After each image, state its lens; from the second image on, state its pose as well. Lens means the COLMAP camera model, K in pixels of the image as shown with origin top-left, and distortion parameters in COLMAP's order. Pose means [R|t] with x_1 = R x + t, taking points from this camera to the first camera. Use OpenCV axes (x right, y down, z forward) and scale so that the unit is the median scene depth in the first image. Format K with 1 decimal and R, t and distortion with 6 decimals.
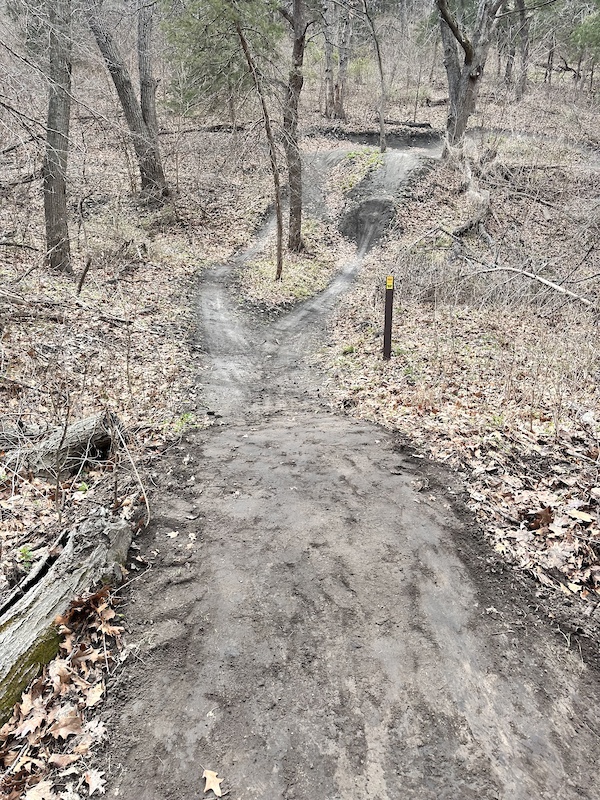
lens RADIAL K [[560.7, 0, 300.0], [0, 560.7, 400.0], [0, 0, 1]] dist [0.036184, -0.035945]
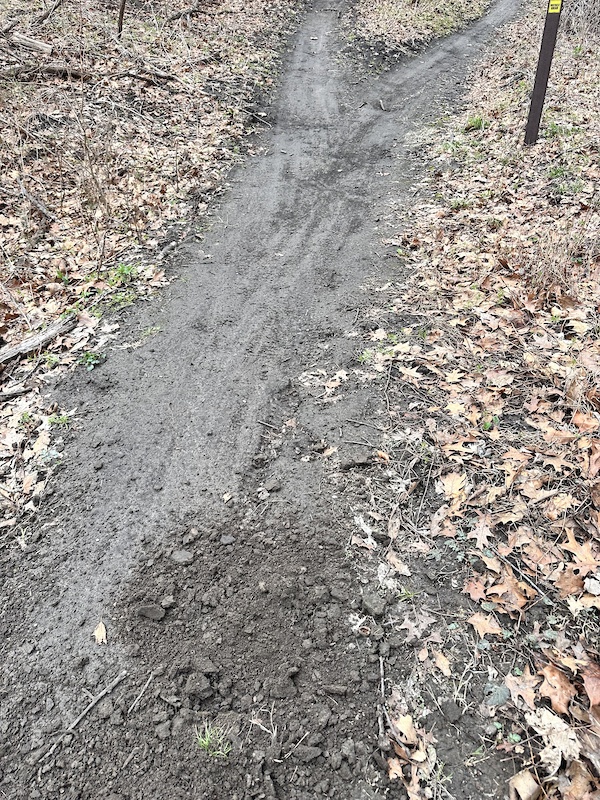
lens RADIAL K [[561.3, 0, 271.7], [0, 561.3, 399.9], [0, 0, 1]] dist [-0.001910, -0.003107]
pose [[0.961701, 0.132898, -0.239728, 0.020742], [-0.028875, 0.918851, 0.393548, -0.015364], [0.272576, -0.371553, 0.887497, 0.079473]]
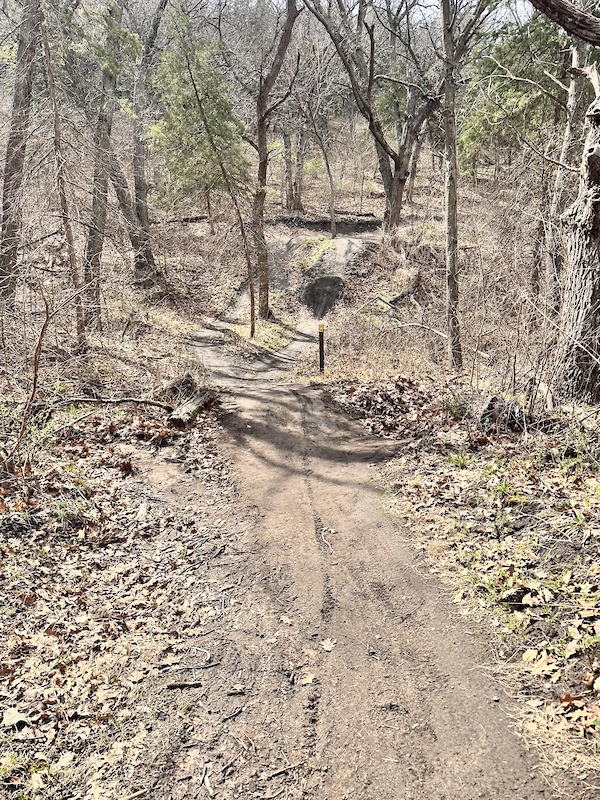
lens RADIAL K [[559.7, 0, 300.0], [0, 559.7, 400.0], [0, 0, 1]] dist [0.091964, -0.000142]
pose [[0.998237, -0.027654, 0.052520, -0.000136], [0.033766, 0.992283, -0.119307, 0.067561], [-0.048816, 0.120870, 0.991467, -0.217060]]
